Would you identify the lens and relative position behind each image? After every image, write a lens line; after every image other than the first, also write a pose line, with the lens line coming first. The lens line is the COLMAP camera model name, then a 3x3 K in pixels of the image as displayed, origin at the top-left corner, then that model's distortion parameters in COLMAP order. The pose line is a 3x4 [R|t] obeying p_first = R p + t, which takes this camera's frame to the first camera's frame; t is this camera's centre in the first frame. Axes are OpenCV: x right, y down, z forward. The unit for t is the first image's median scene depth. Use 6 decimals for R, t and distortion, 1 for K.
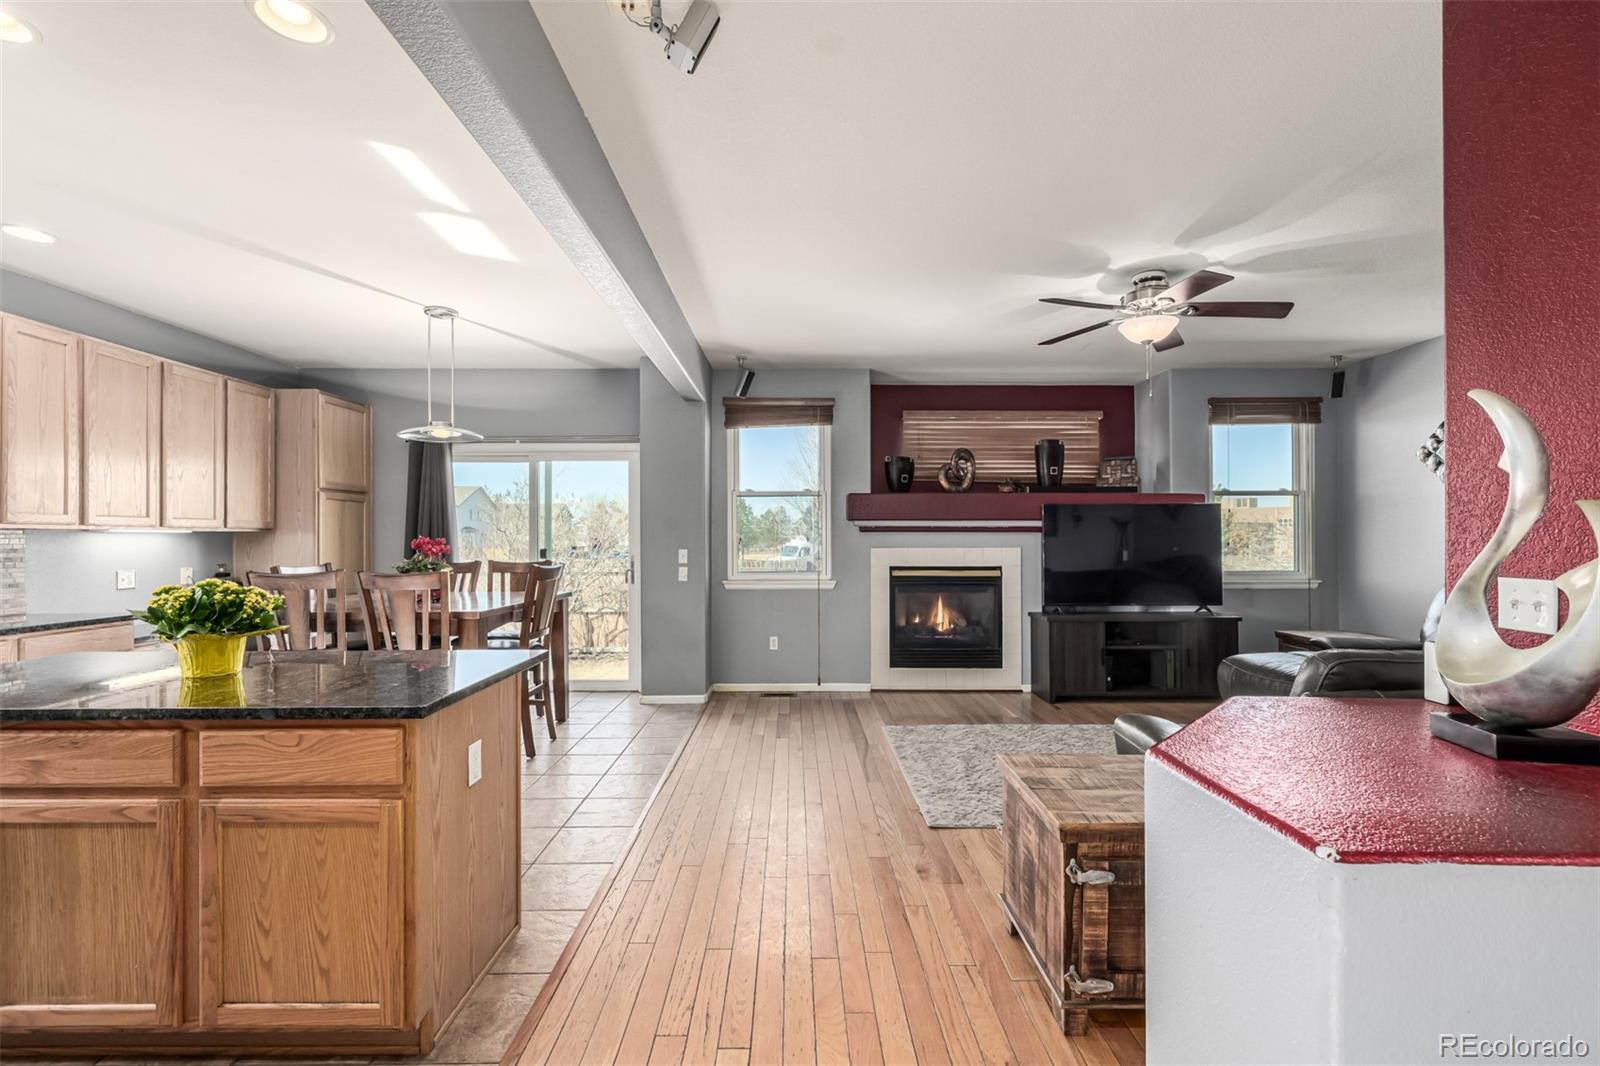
lens RADIAL K [[678.3, 0, 798.4], [0, 678.3, 536.9], [0, 0, 1]] dist [0.001539, 0.000621]
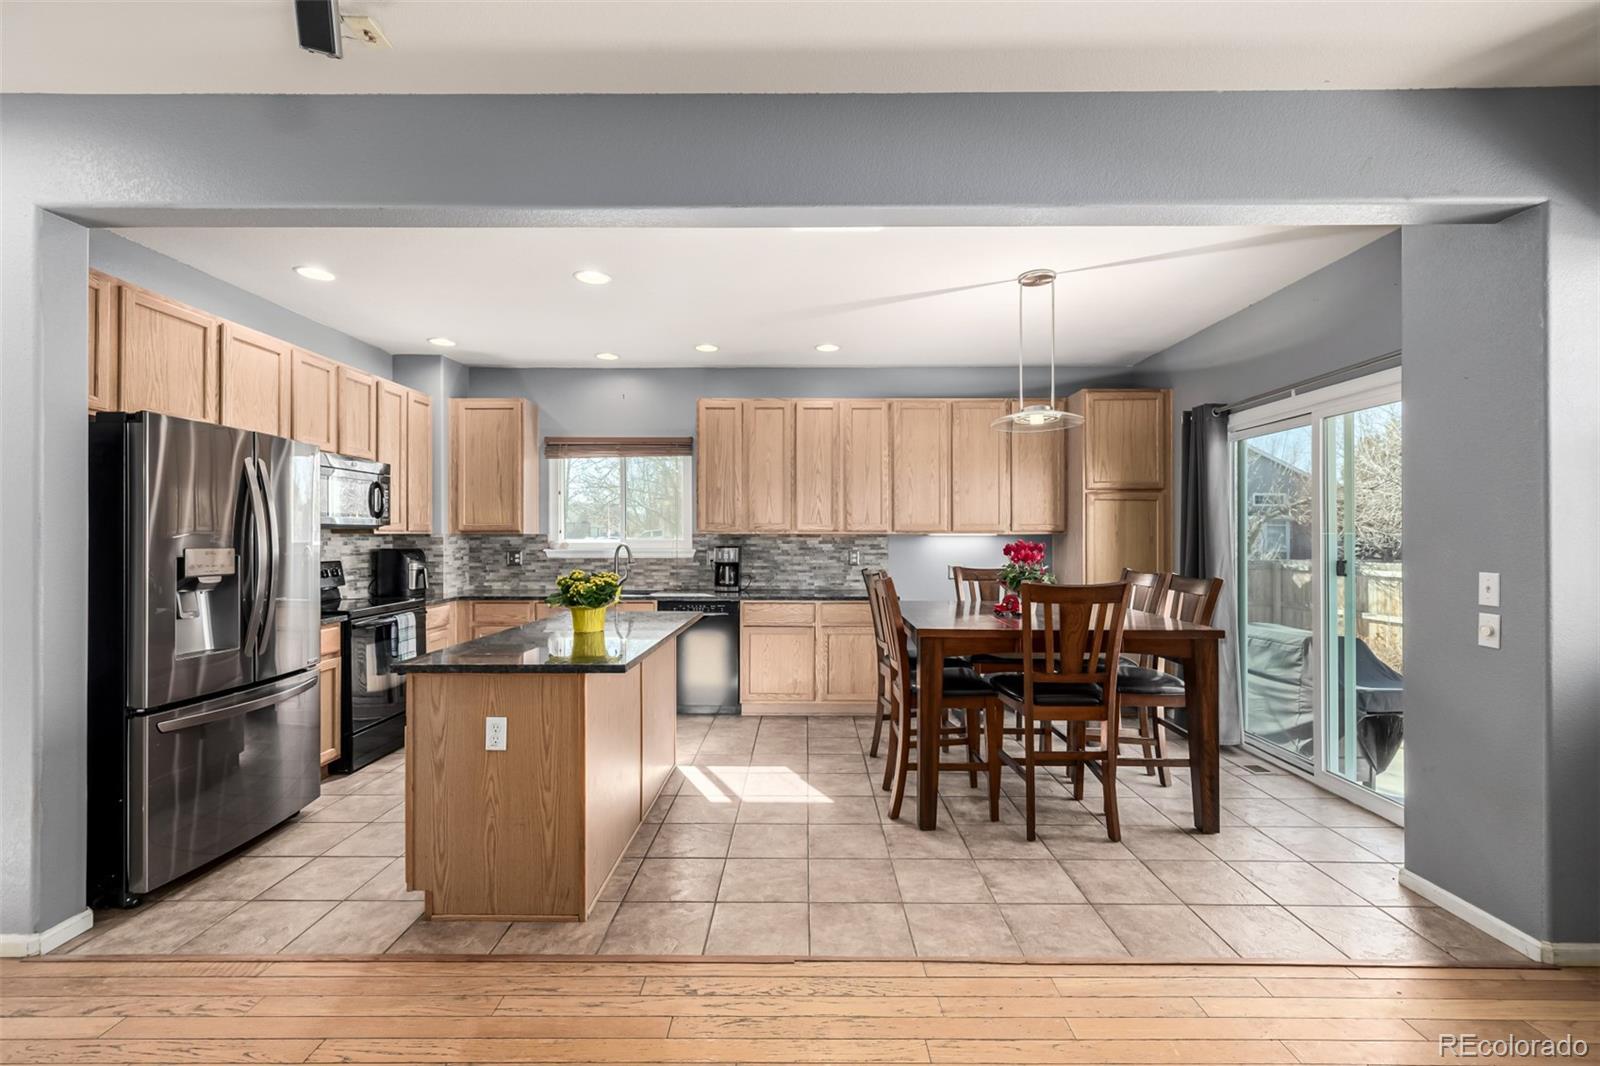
lens RADIAL K [[678.3, 0, 797.7], [0, 678.3, 533.9], [0, 0, 1]] dist [0.001539, 0.000621]
pose [[-0.010443, -0.002406, -0.999943, 0.251390], [0.002890, 0.999993, -0.002437, -0.005911], [0.999941, -0.002915, -0.010436, 0.538626]]
